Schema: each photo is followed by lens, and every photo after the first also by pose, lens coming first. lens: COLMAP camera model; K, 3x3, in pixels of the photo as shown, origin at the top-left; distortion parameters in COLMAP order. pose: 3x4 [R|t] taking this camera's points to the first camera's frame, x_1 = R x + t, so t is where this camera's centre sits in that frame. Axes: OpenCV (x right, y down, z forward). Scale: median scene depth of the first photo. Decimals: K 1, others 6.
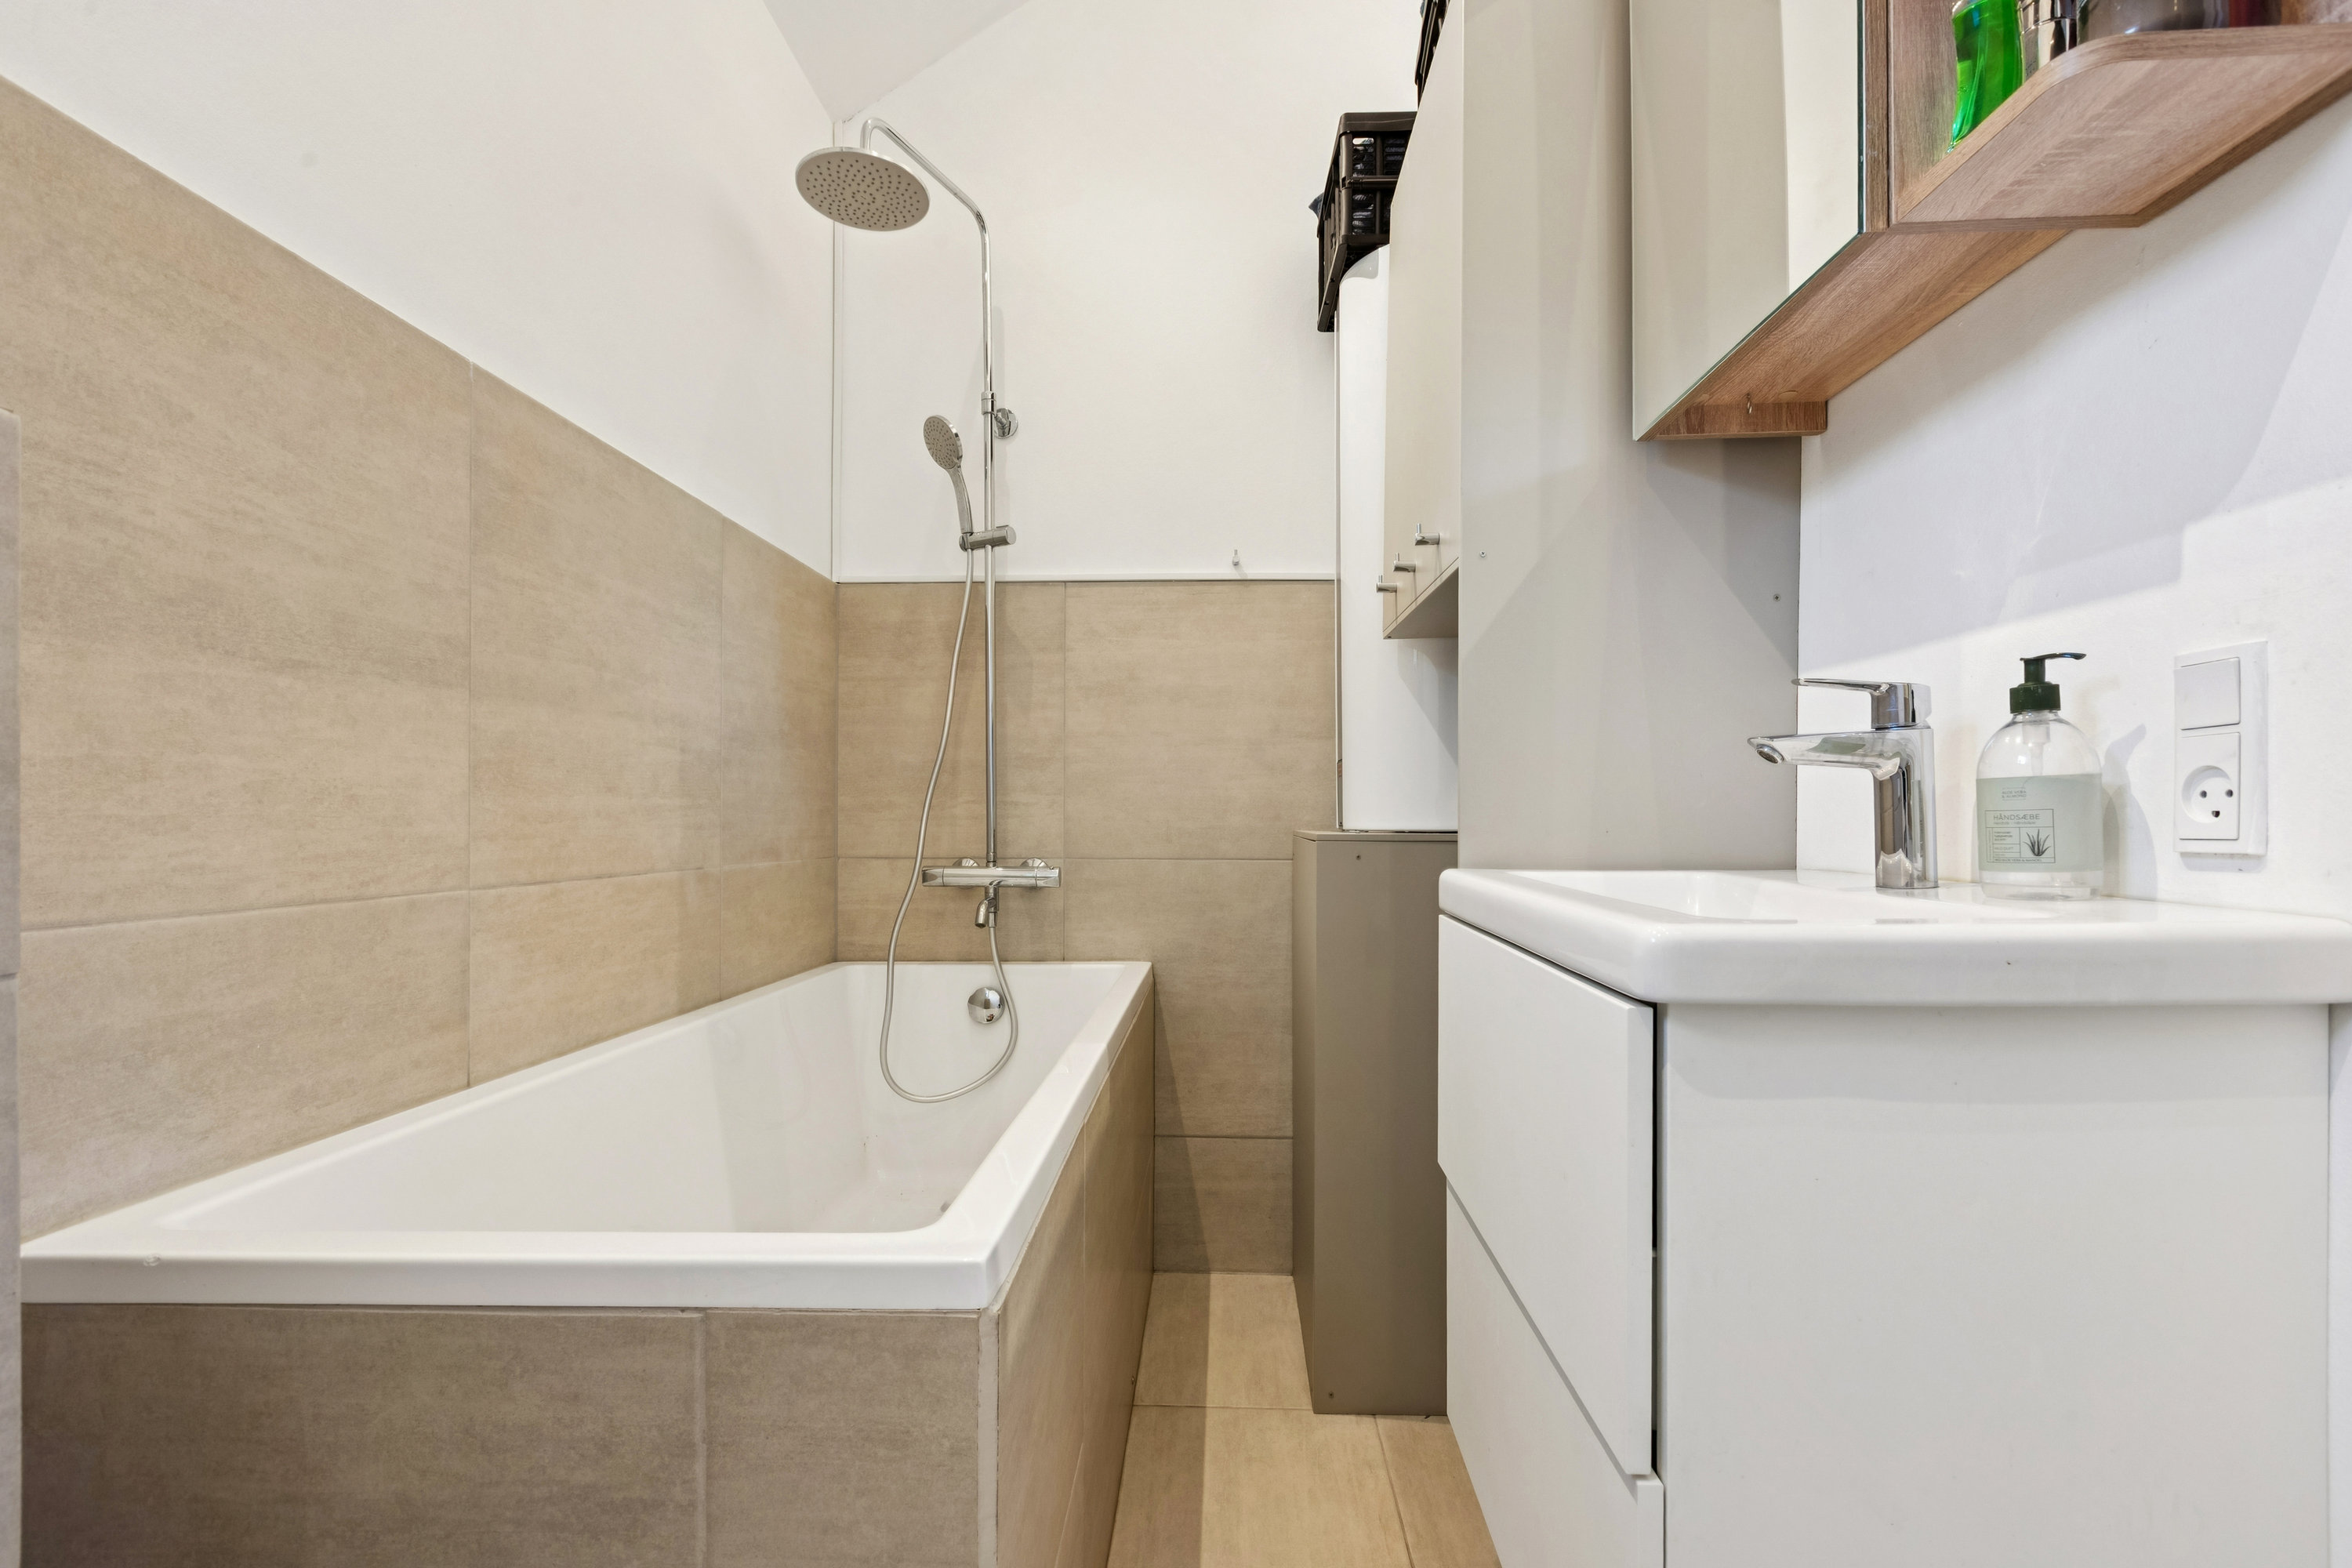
lens RADIAL K [[1058.3, 0, 1162.4], [0, 1058.3, 822.3], [0, 0, 1]] dist [0.001847, -0.000971]
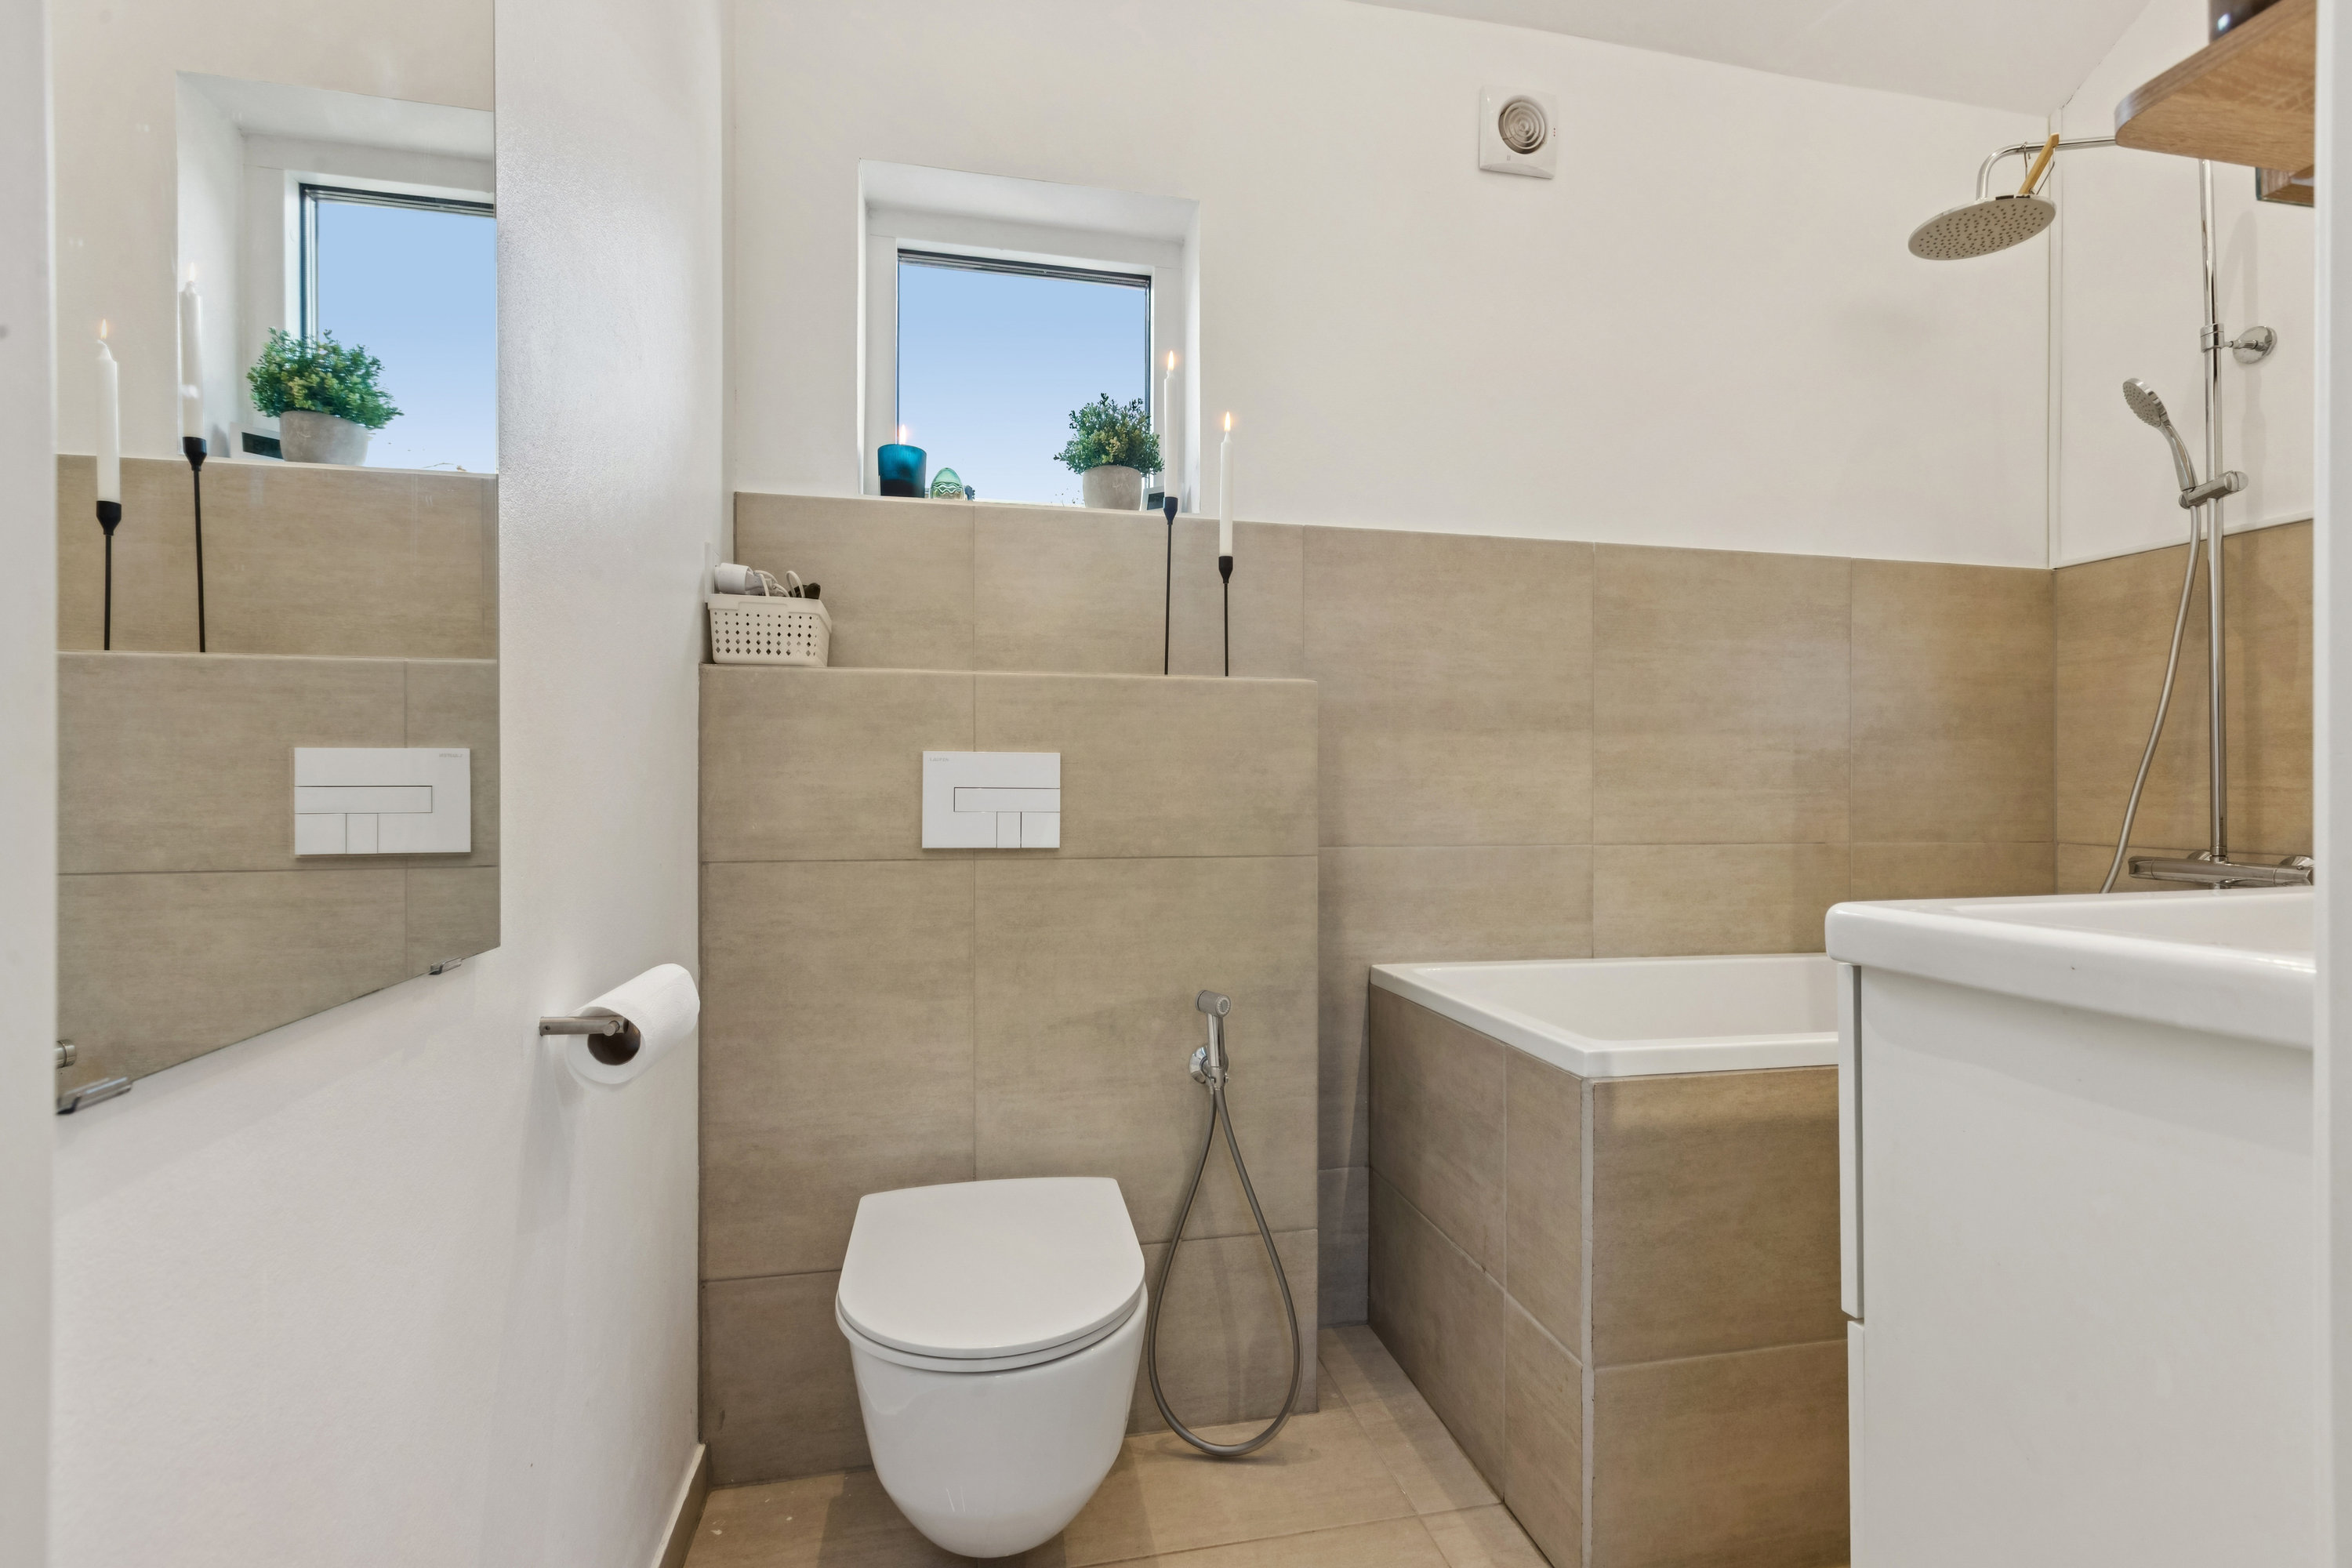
lens RADIAL K [[1058.3, 0, 1199.2], [0, 1058.3, 786.0], [0, 0, 1]] dist [0.001847, -0.000971]
pose [[0.263041, 0.000108, -0.964785, 0.848778], [-0.006742, 0.999976, -0.001726, -0.025141], [0.964761, 0.006959, 0.263035, -0.084043]]
